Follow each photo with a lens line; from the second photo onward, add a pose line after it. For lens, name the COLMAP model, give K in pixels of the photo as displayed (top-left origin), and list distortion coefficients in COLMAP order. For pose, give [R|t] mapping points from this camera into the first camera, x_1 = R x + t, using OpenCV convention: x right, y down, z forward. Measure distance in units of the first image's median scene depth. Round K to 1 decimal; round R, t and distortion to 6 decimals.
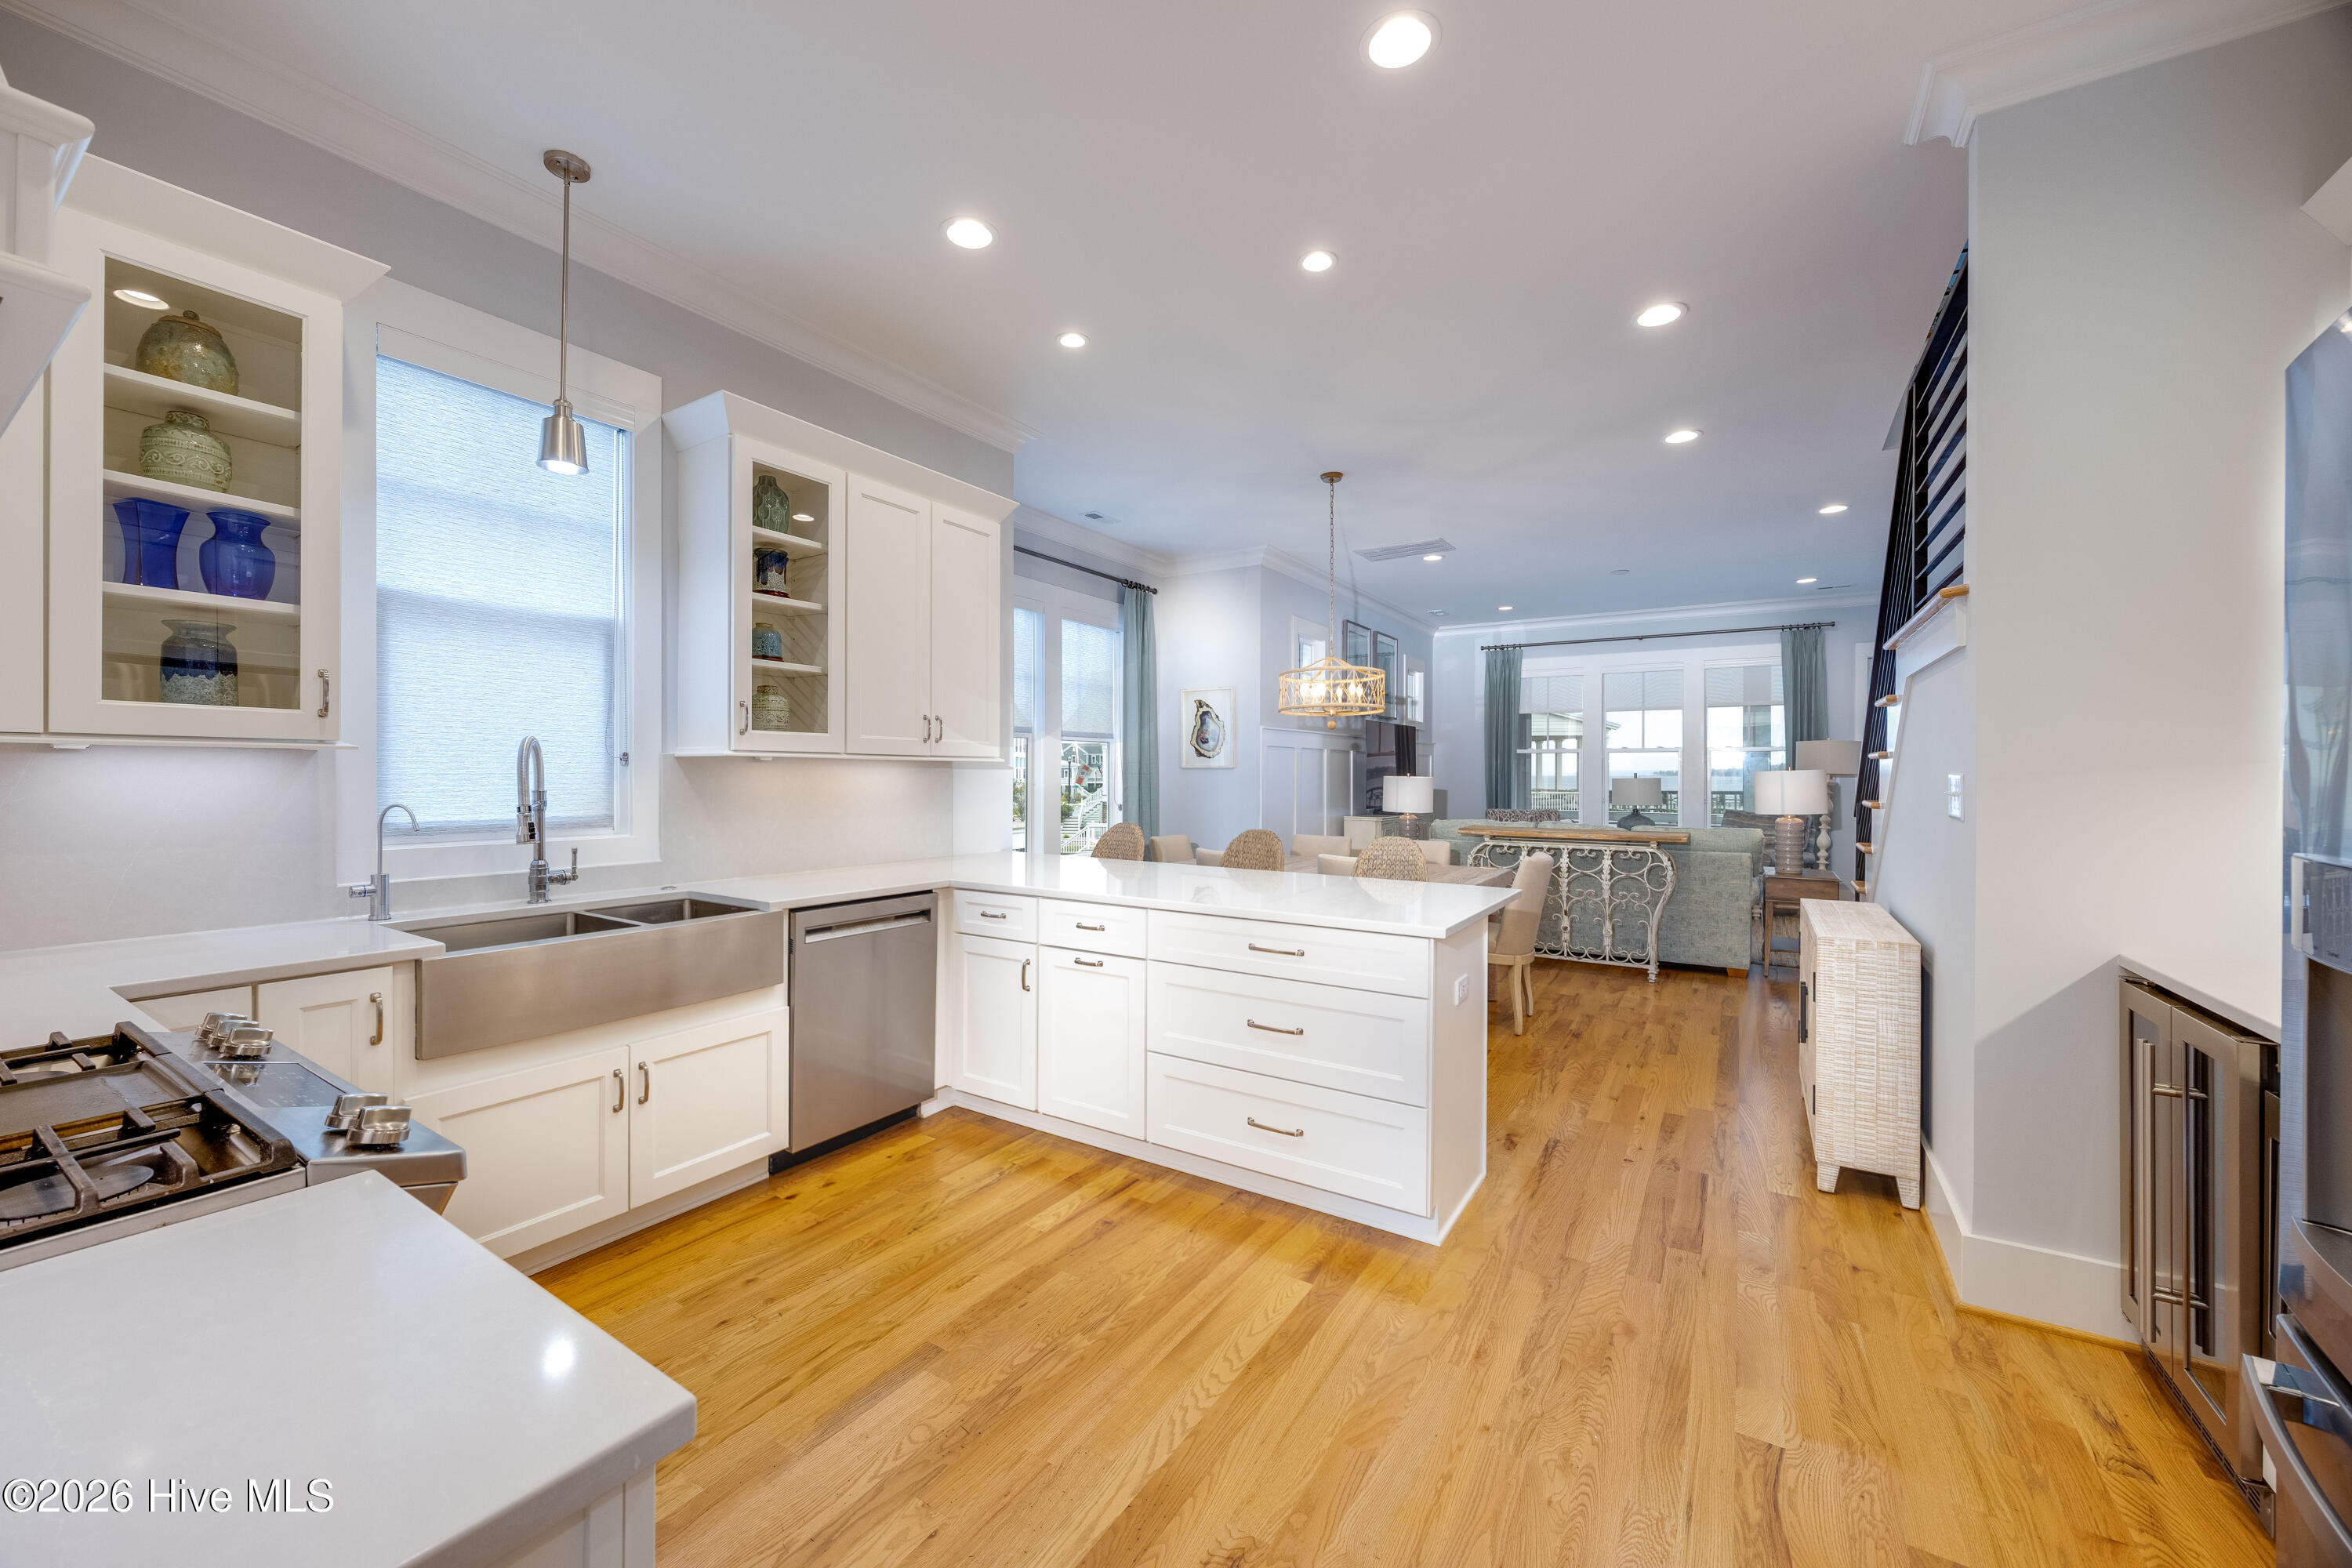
lens RADIAL K [[908.7, 0, 1166.6], [0, 908.7, 777.4], [0, 0, 1]] dist [-0.006809, 0.000593]
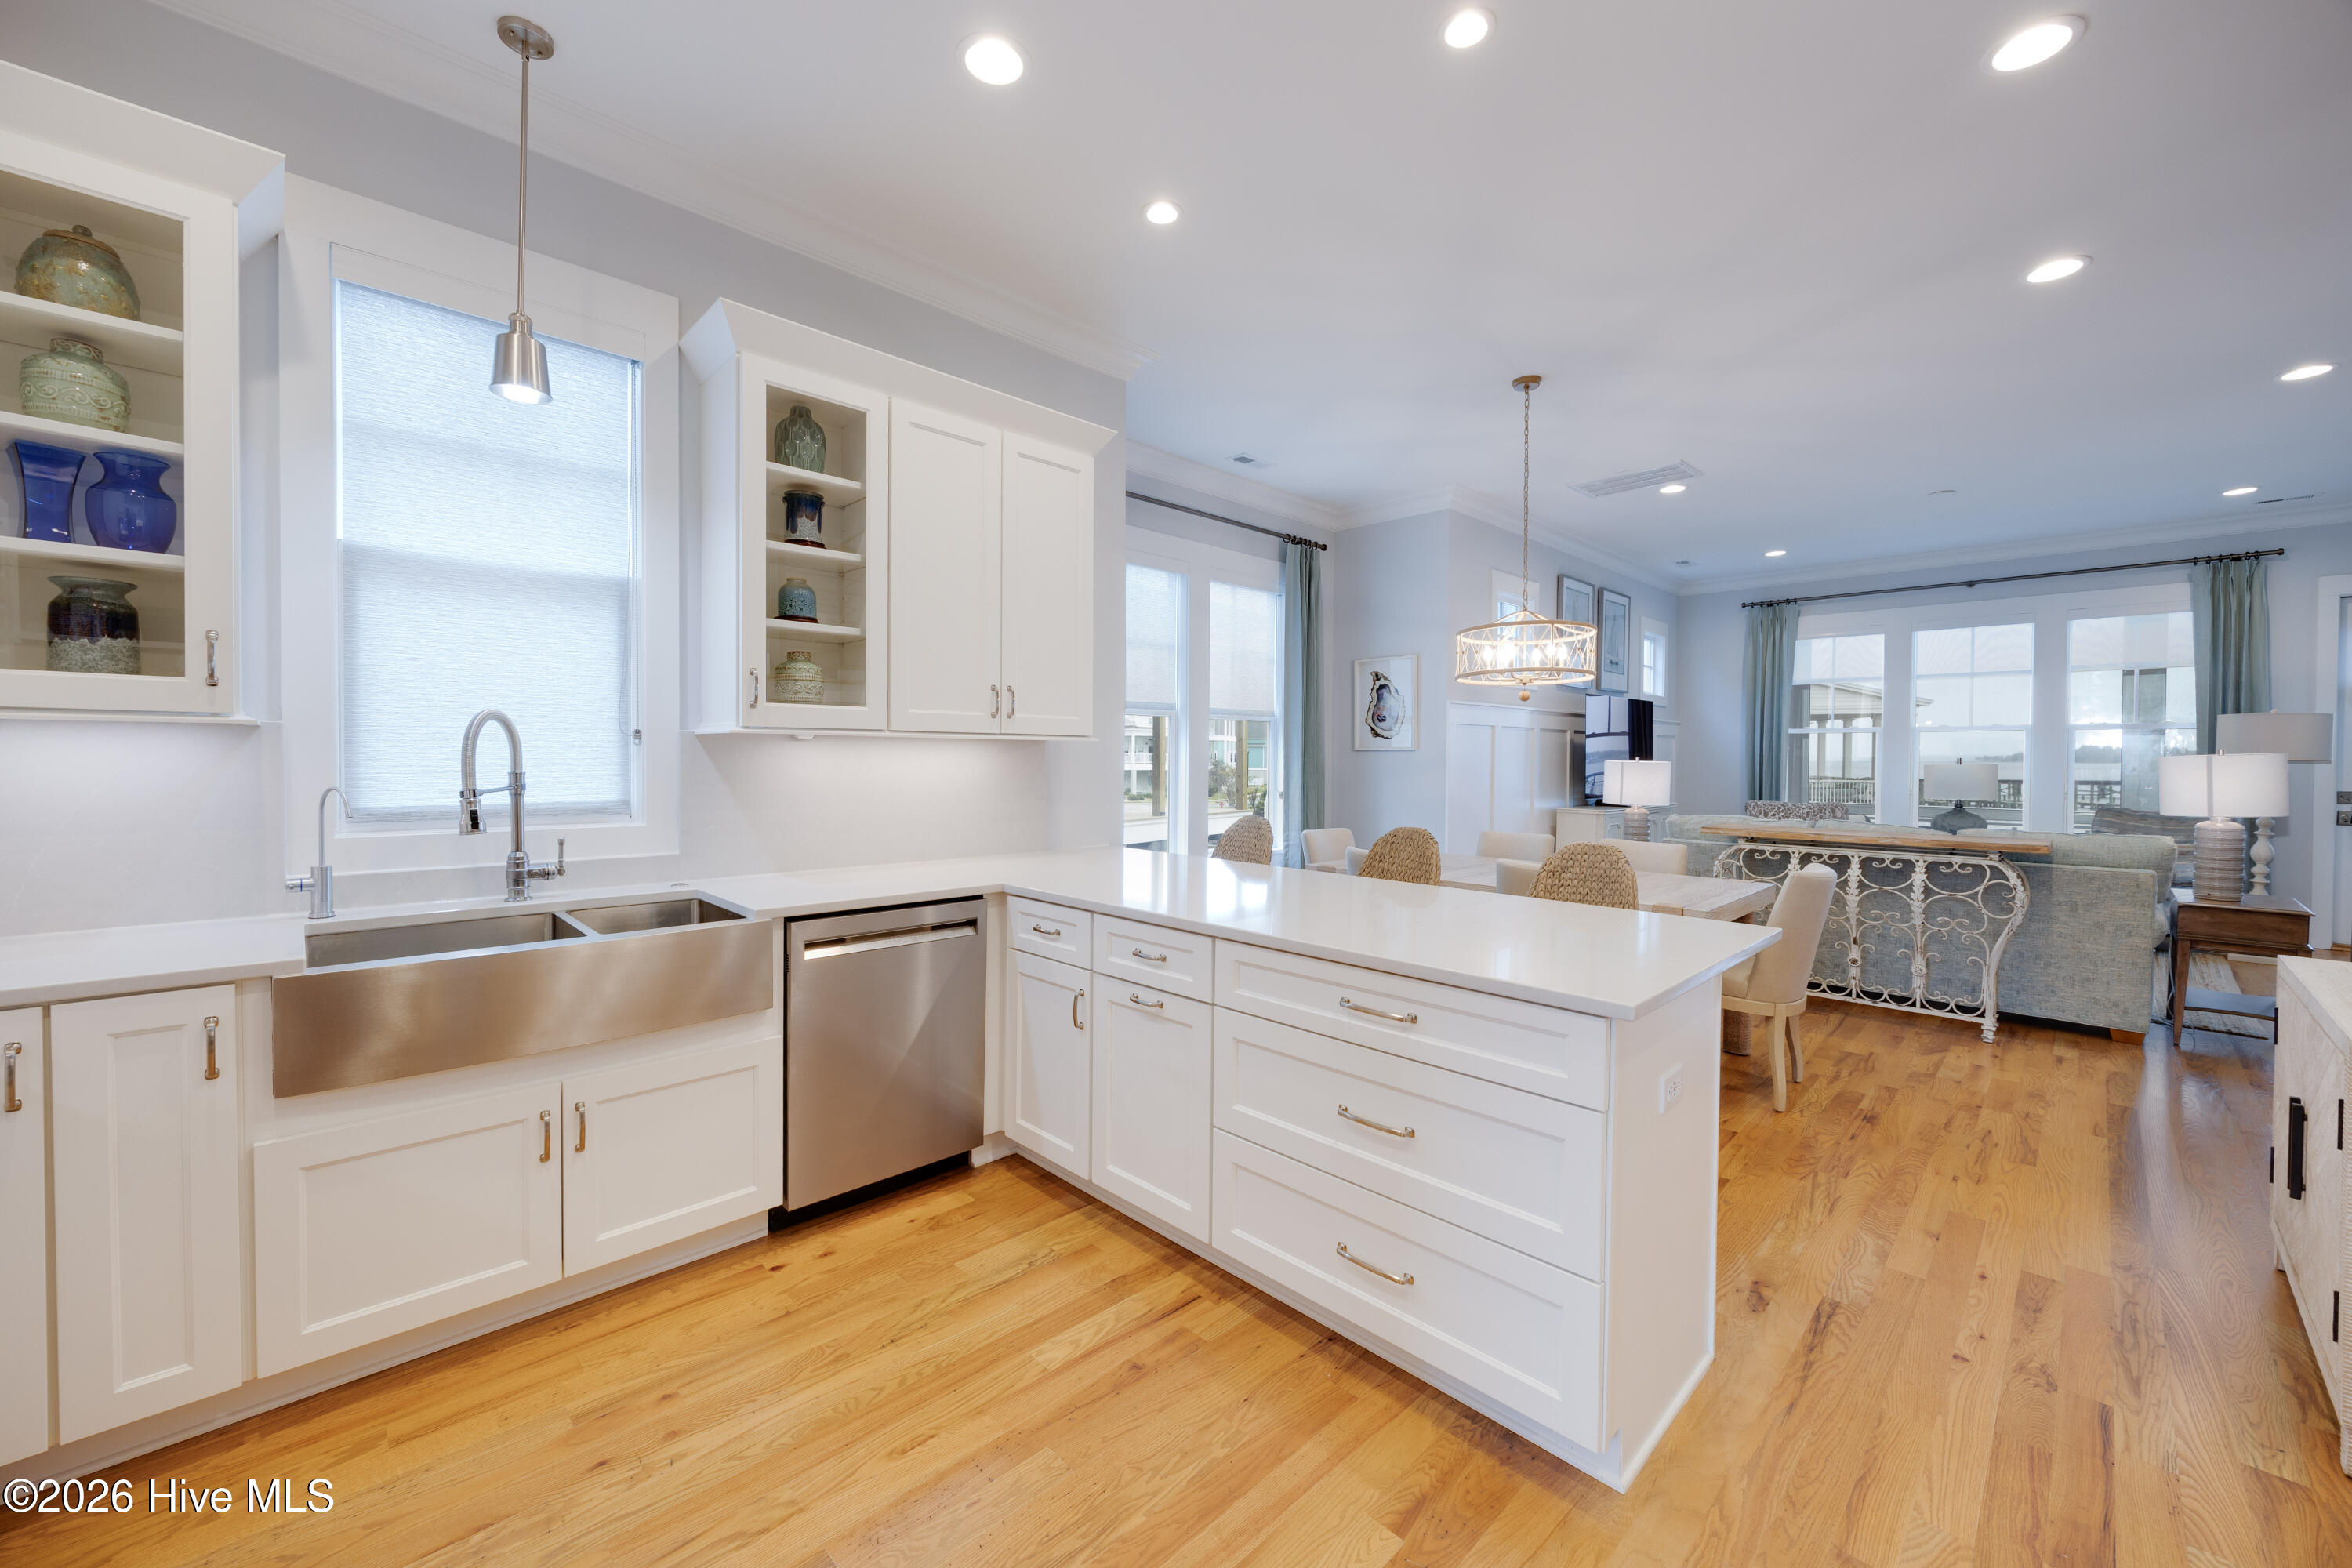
lens RADIAL K [[908.7, 0, 1181.0], [0, 908.7, 773.3], [0, 0, 1]] dist [-0.006809, 0.000593]
pose [[0.974316, 0.006073, -0.225102, 0.118550], [-0.003189, 0.999908, 0.013174, 0.001667], [0.225161, -0.012118, 0.974246, 0.271775]]
